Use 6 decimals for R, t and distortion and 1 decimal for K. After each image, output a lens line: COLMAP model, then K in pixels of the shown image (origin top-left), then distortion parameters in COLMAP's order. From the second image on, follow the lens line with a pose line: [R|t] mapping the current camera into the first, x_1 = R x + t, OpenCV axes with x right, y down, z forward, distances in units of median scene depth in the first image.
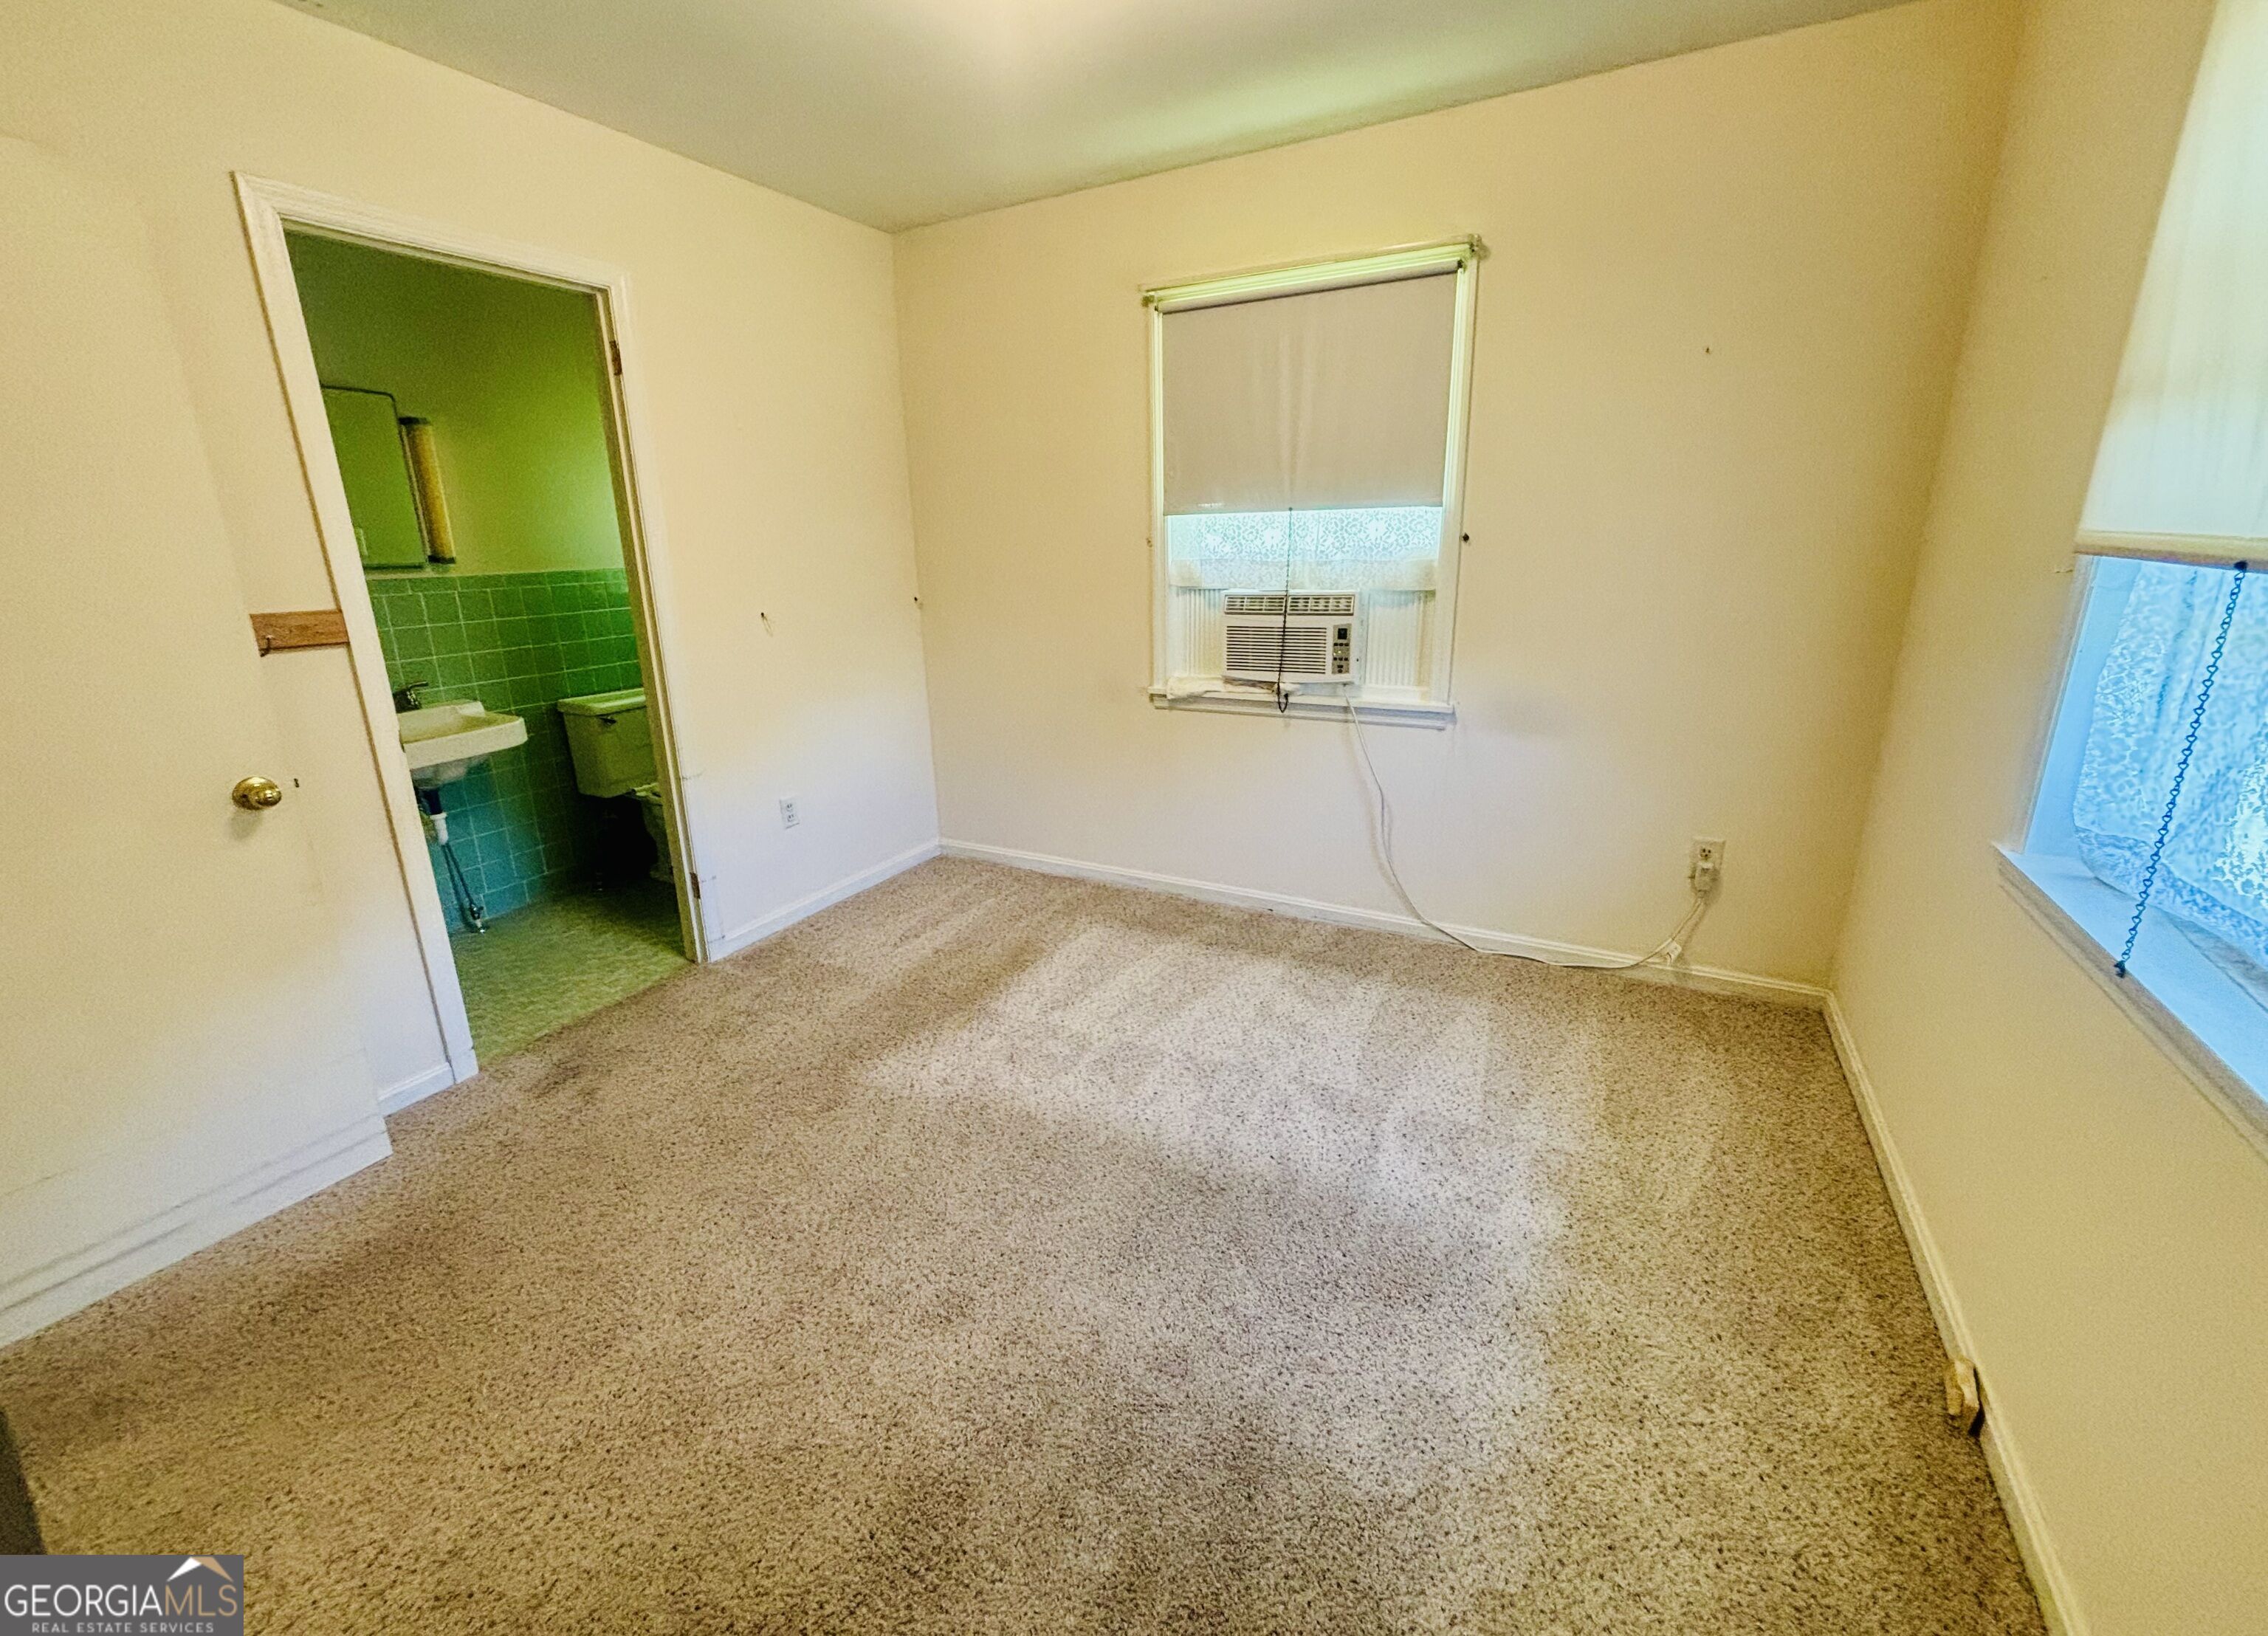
lens RADIAL K [[919.2, 0, 1136.2], [0, 919.2, 809.5], [0, 0, 1]] dist [0.014921, -0.000570]
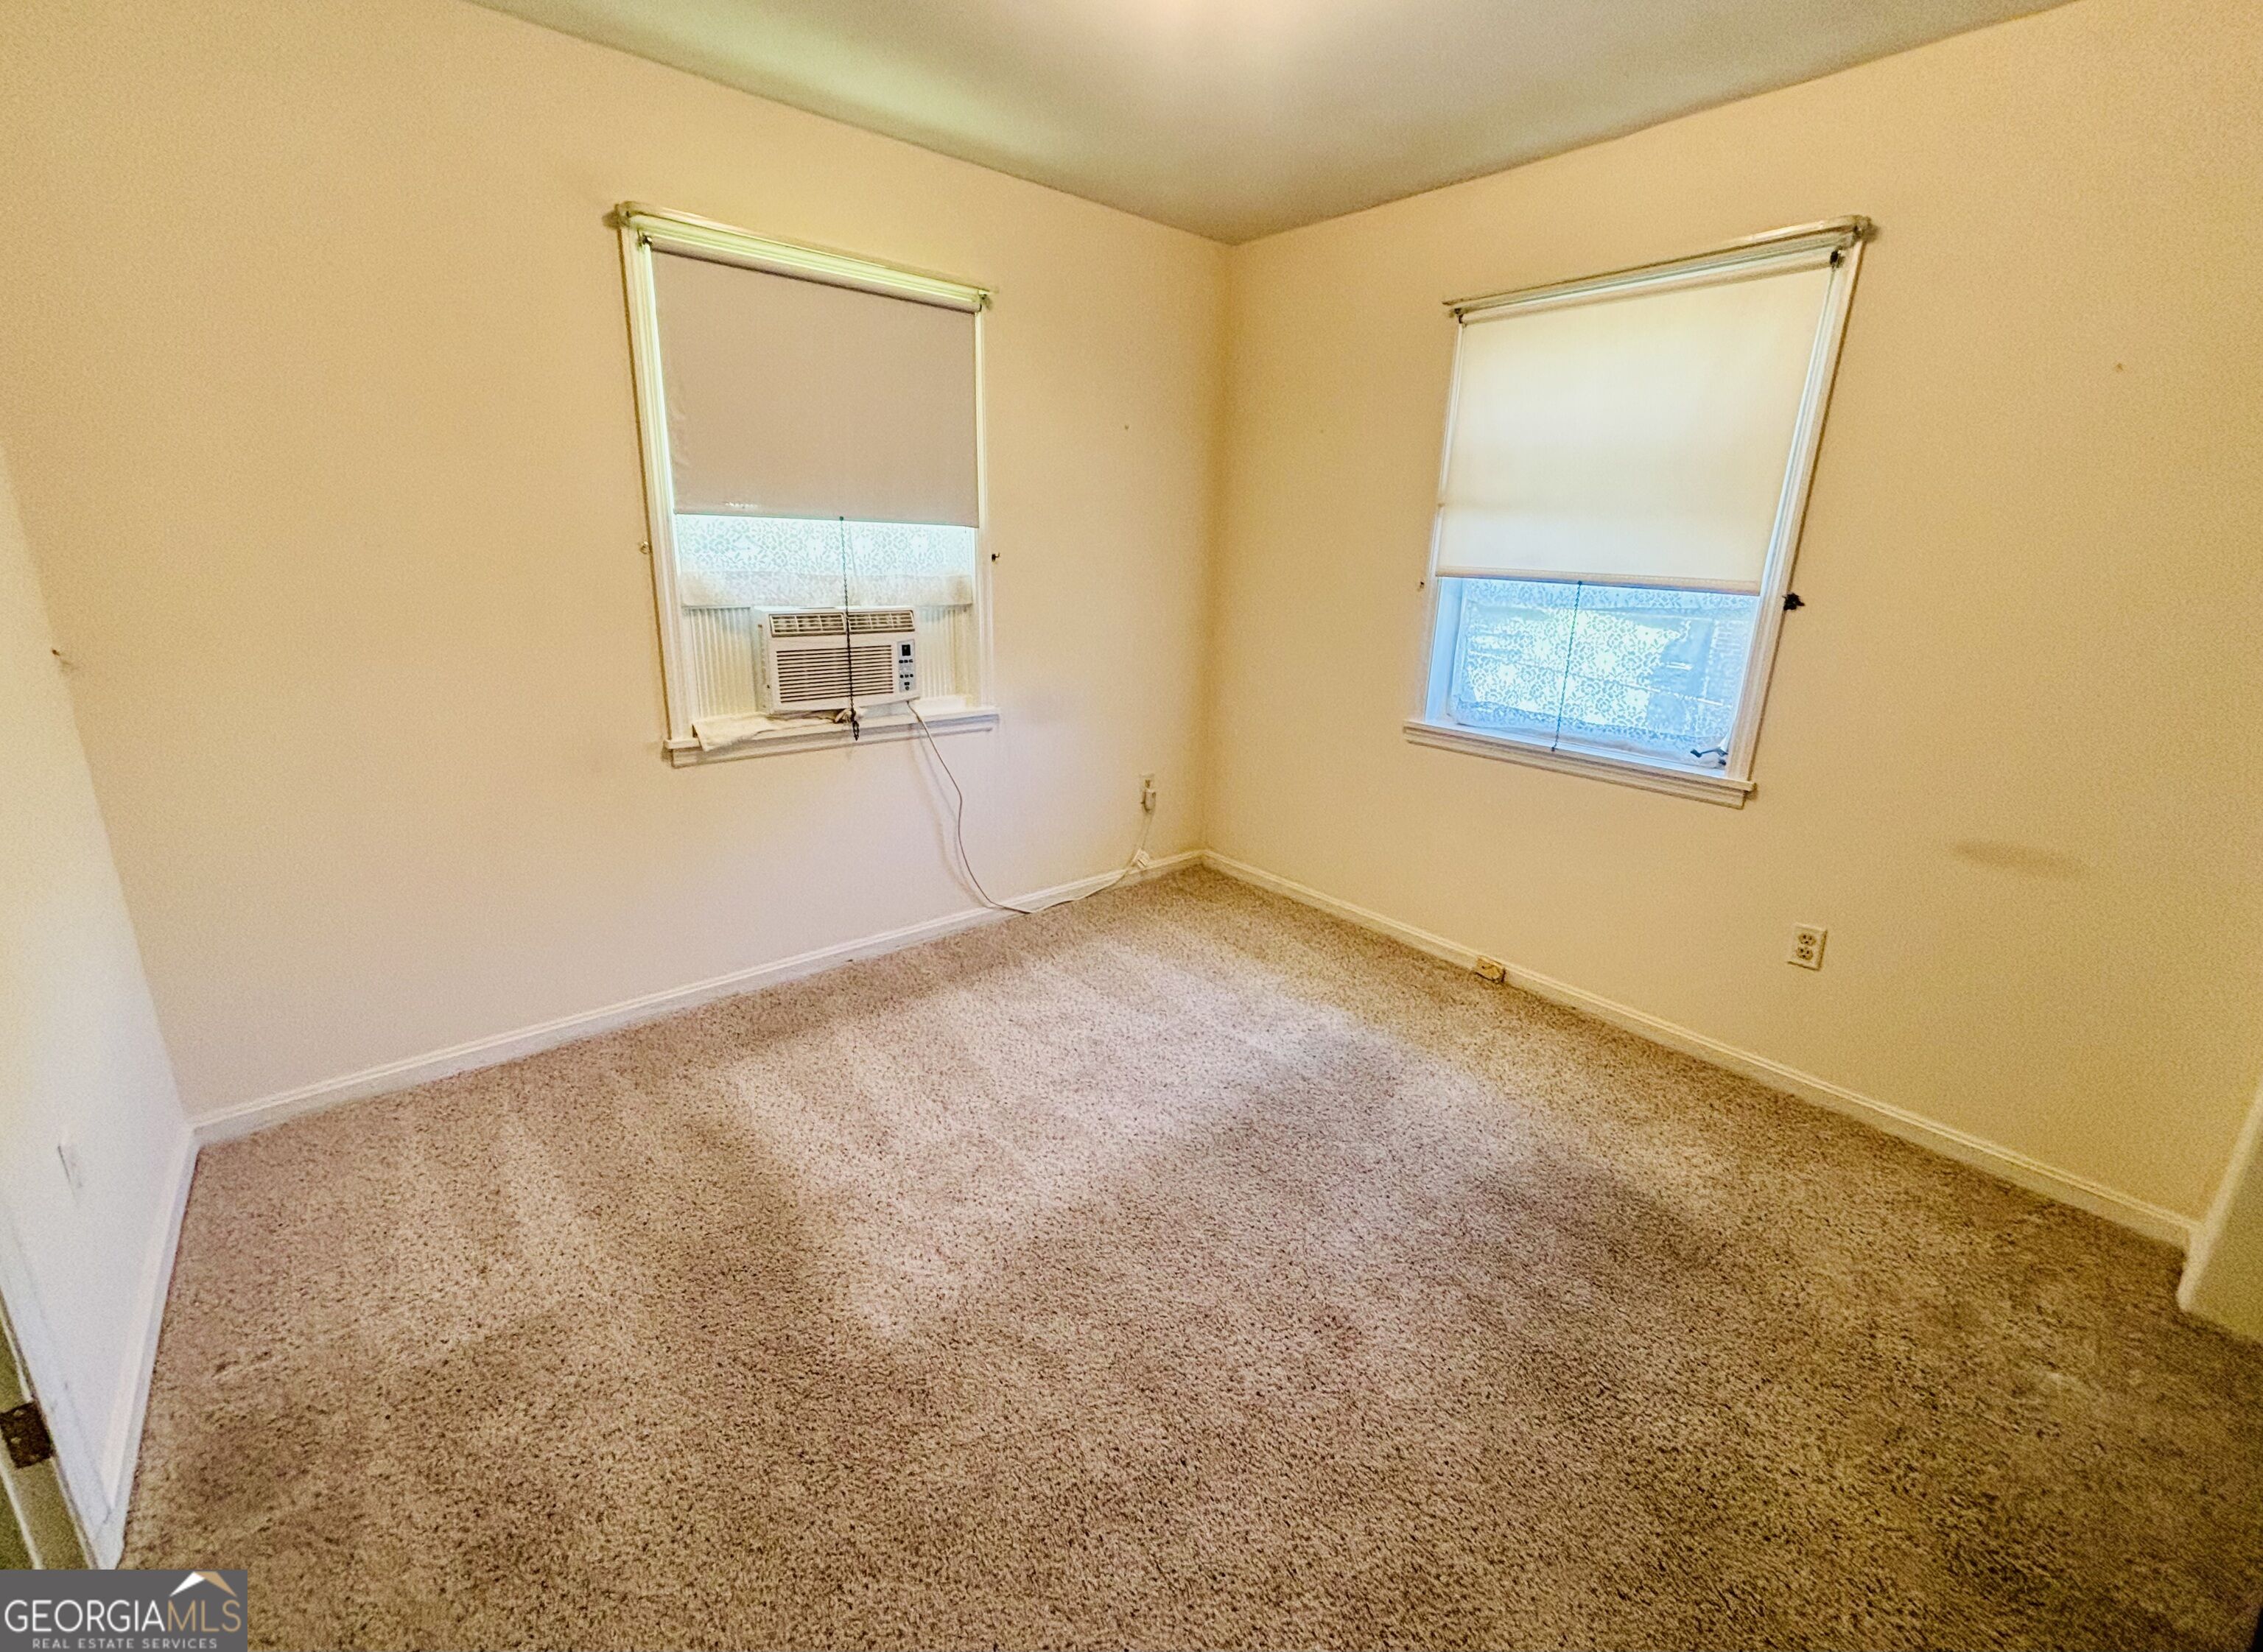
lens RADIAL K [[911.1, 0, 1145.6], [0, 911.1, 817.4], [0, 0, 1]] dist [0.010652, -0.001138]
pose [[0.362842, -0.236306, 0.901391, -0.598945], [0.239794, 0.958414, 0.154729, -0.108434], [-0.900469, 0.160006, 0.404418, 0.403661]]
